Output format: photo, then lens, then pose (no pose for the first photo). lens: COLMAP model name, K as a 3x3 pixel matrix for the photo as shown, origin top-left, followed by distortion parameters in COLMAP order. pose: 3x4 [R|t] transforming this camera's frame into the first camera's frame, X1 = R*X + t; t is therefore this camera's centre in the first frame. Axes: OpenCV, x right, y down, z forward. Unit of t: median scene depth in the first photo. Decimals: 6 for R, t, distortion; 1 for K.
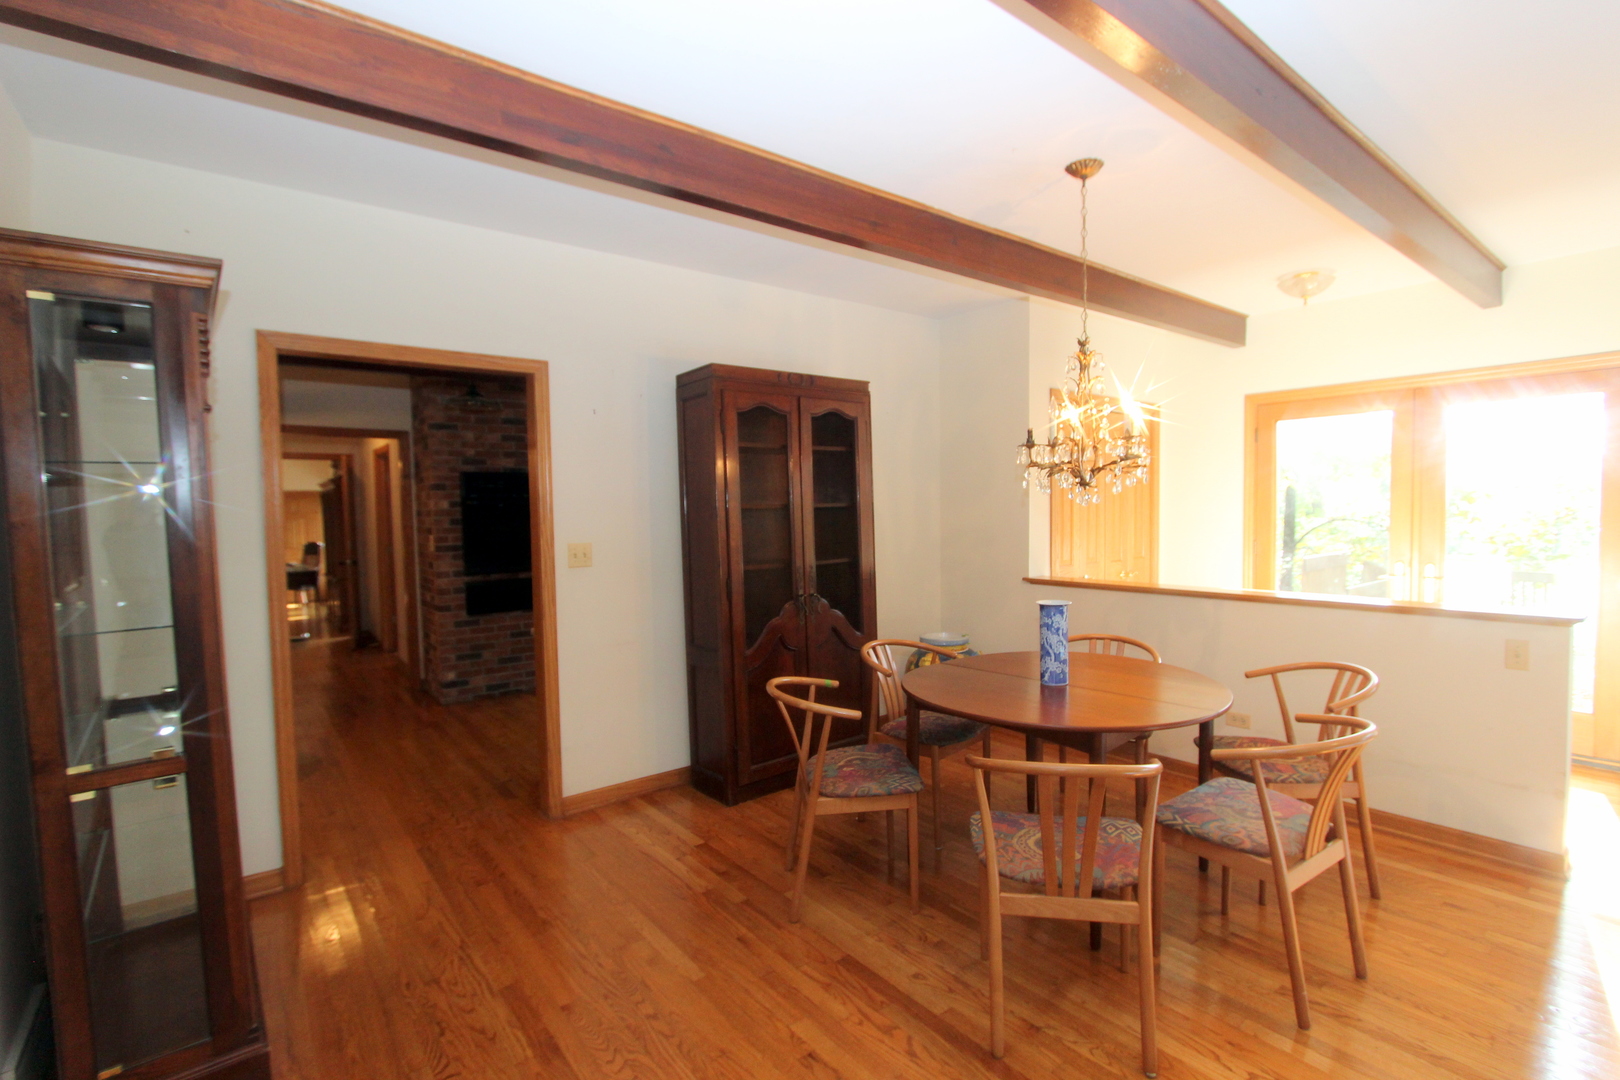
lens RADIAL K [[744.6, 0, 819.1], [0, 744.6, 545.3], [0, 0, 1]] dist [-0.019368, 0.000738]
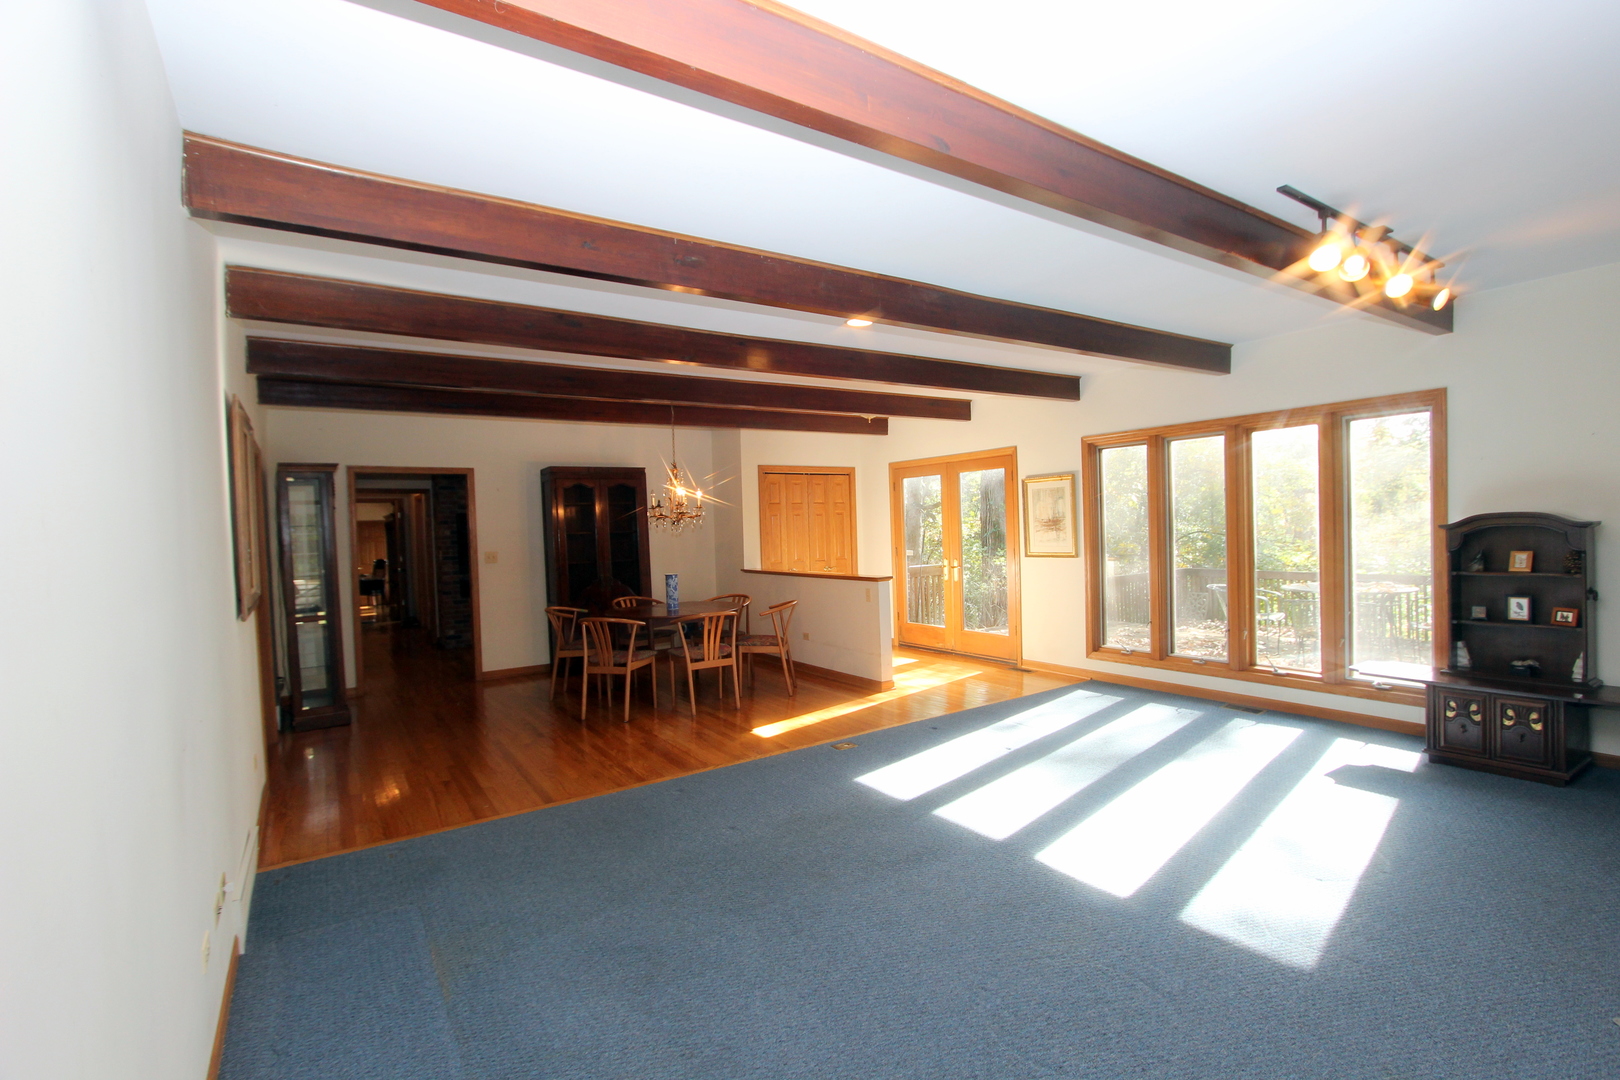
lens RADIAL K [[744.6, 0, 805.5], [0, 744.6, 544.2], [0, 0, 1]] dist [-0.019368, 0.000738]
pose [[0.996256, -0.011643, -0.085663, 0.637992], [0.009547, 0.999646, -0.024838, 0.031262], [0.085922, 0.023928, 0.996015, -0.873941]]
